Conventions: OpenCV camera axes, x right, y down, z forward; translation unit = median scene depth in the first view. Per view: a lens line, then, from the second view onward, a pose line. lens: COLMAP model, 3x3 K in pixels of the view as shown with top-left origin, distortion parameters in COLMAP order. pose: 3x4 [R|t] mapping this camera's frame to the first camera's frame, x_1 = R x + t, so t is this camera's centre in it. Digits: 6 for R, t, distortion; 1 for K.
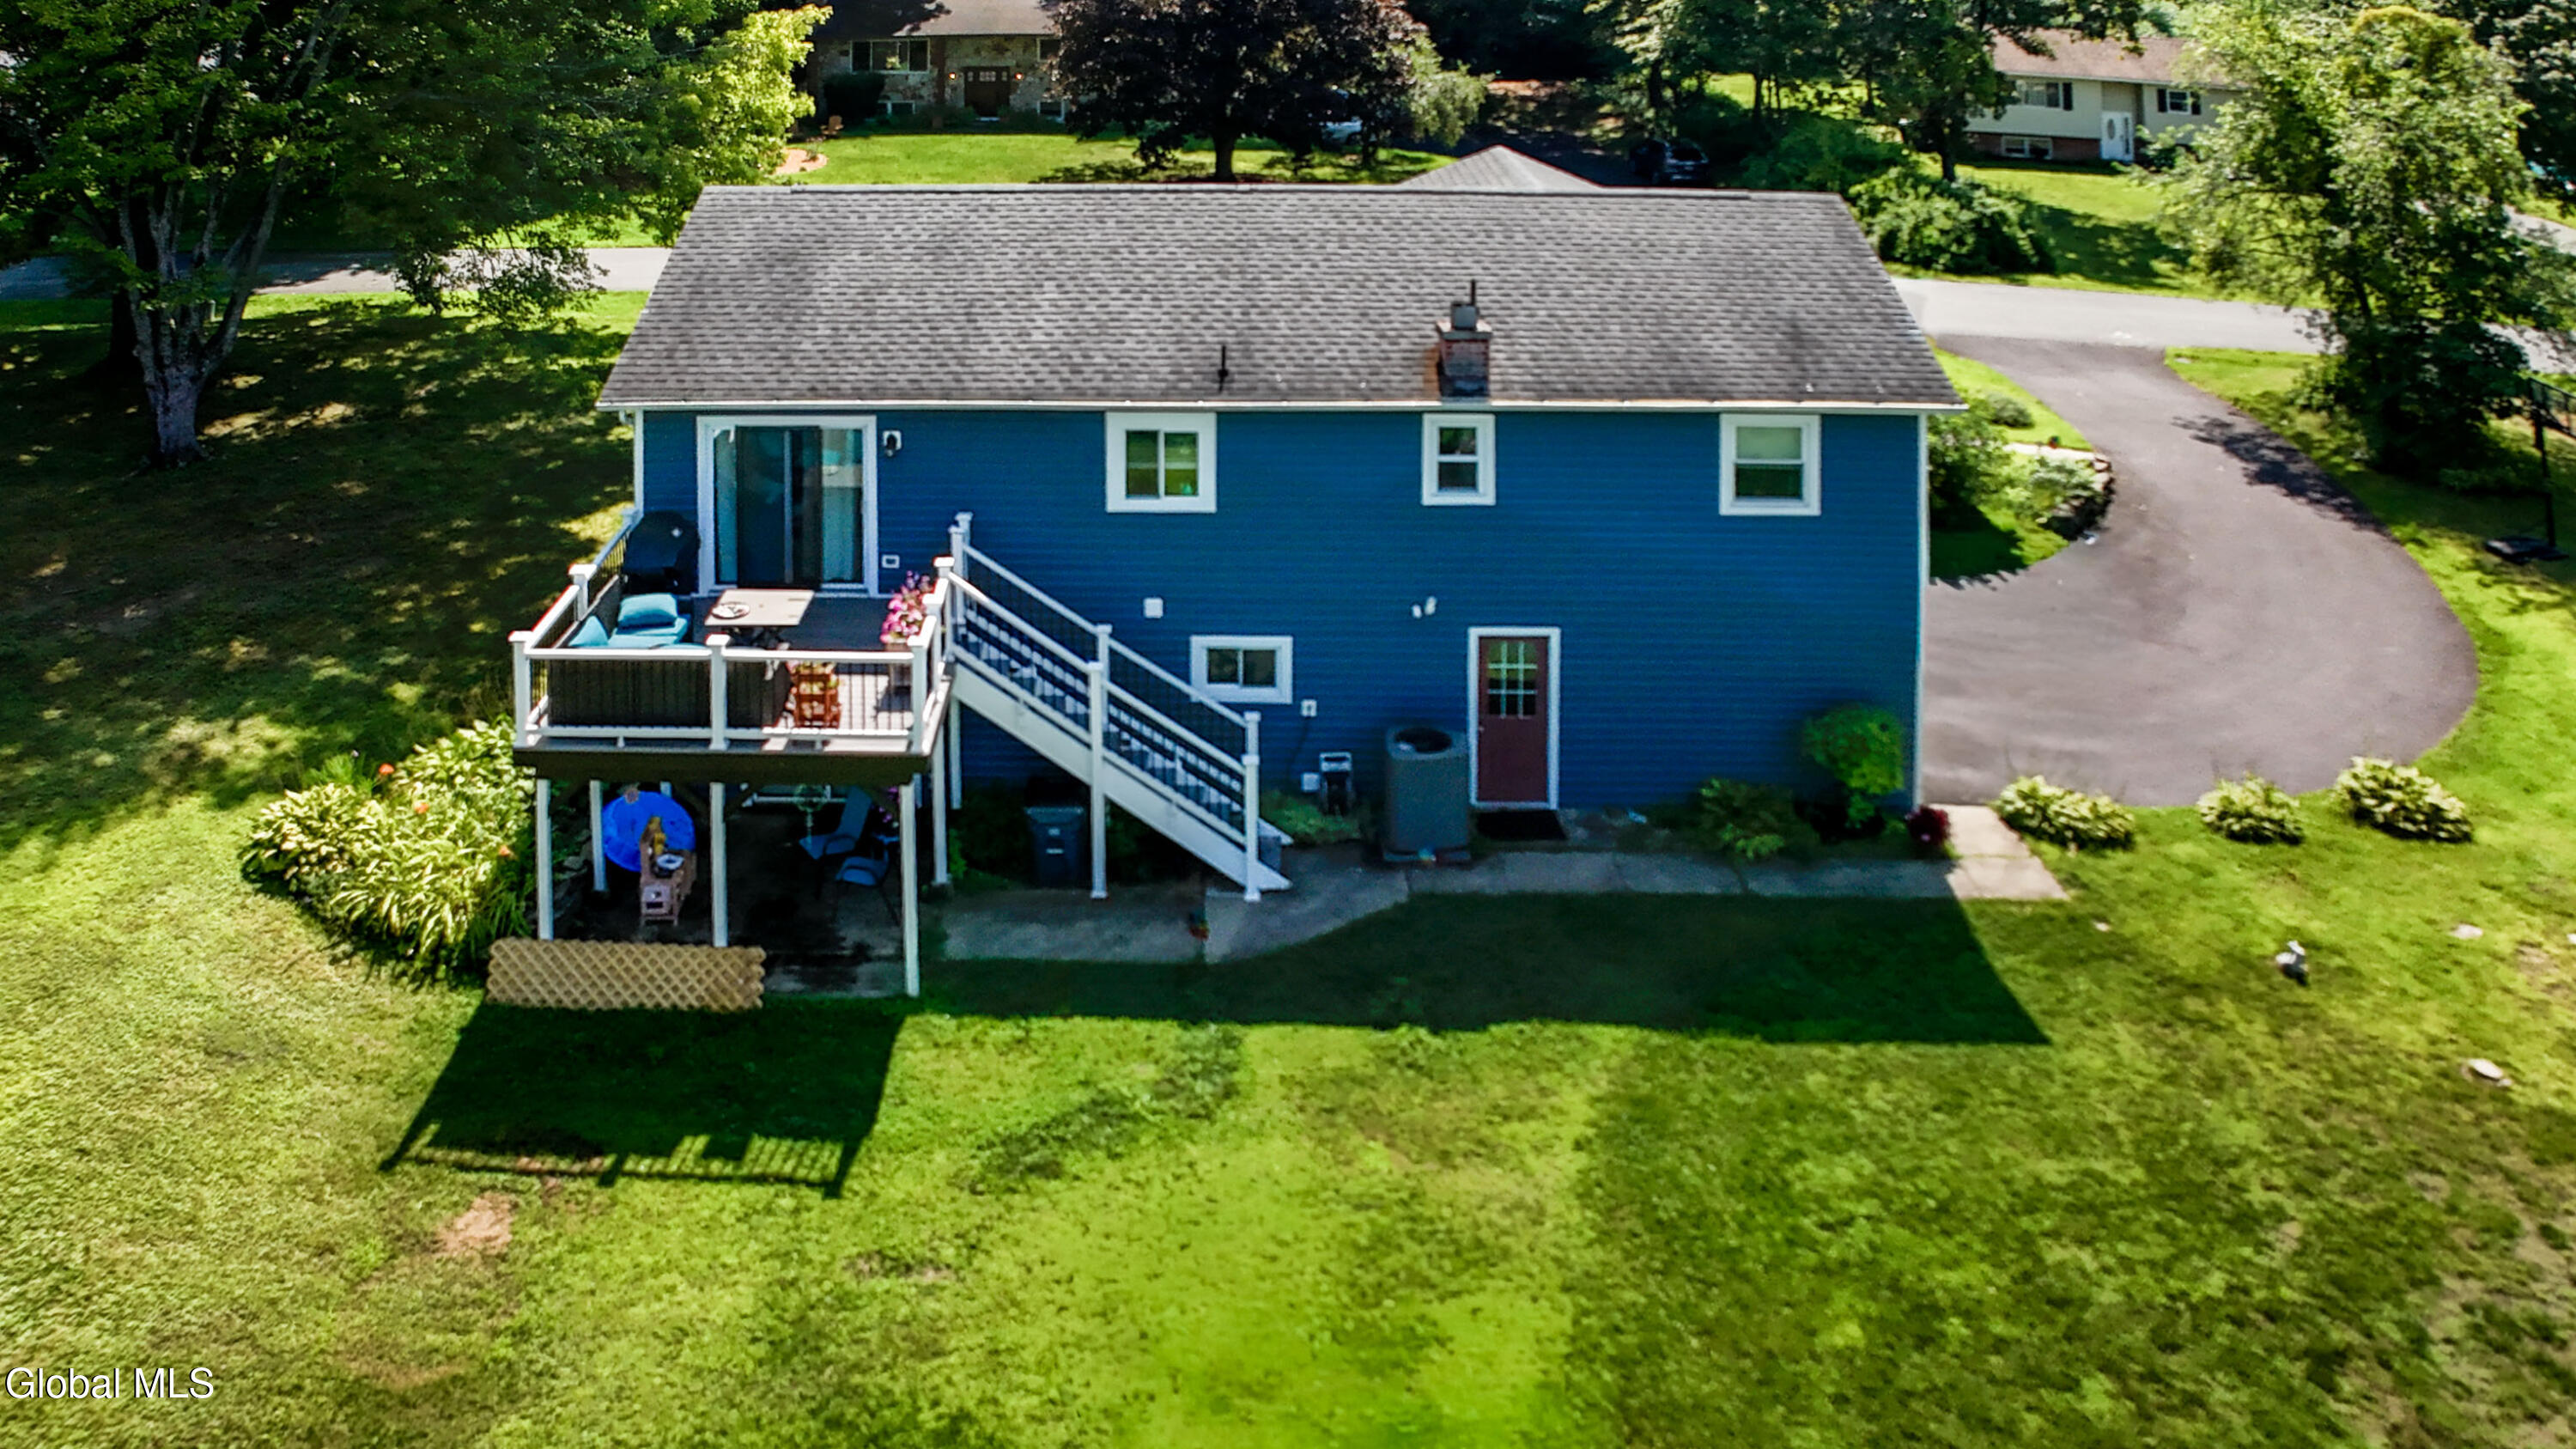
lens RADIAL K [[1766.8, 0, 1288.0], [0, 1766.8, 724.5], [0, 0, 1]] dist [-0.071776, 0.000900]
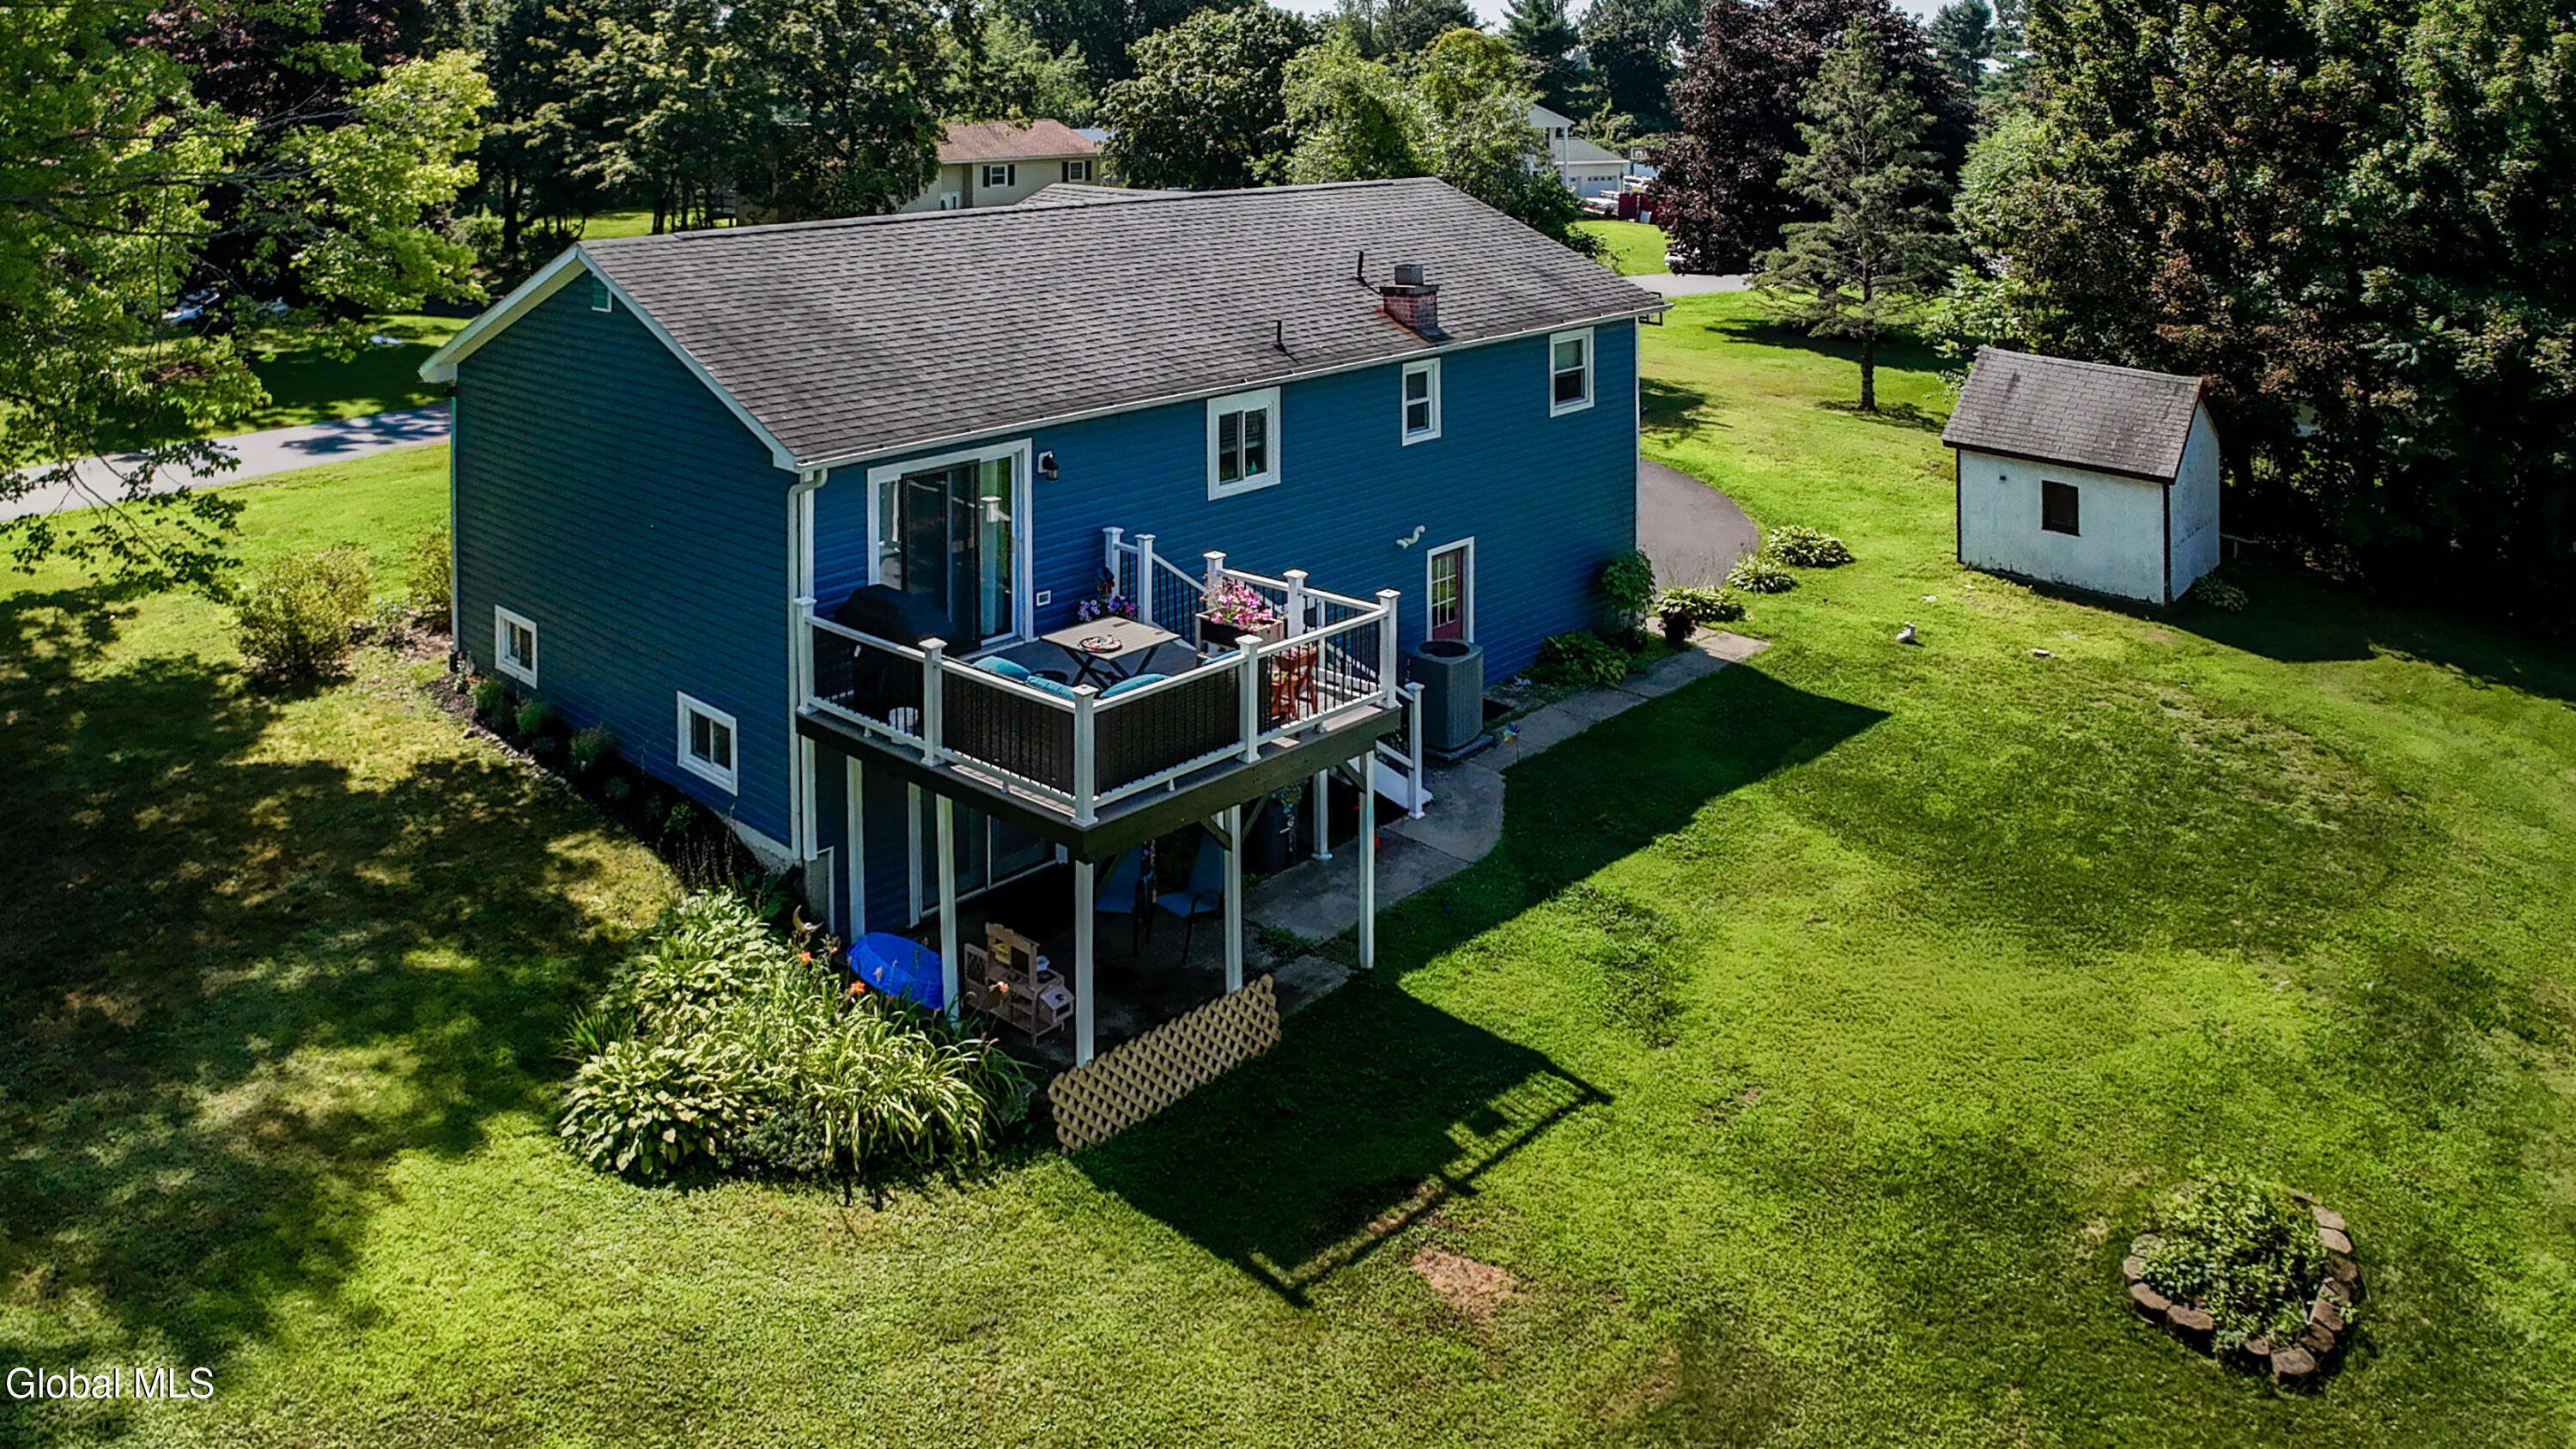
lens RADIAL K [[1766.8, 0, 1288.0], [0, 1766.8, 724.5], [0, 0, 1]] dist [-0.071776, 0.000900]
pose [[0.656516, -0.262211, 0.707271, -0.832855], [0.318582, 0.946292, 0.055106, -0.041849], [-0.683734, 0.189146, 0.704792, 0.288323]]
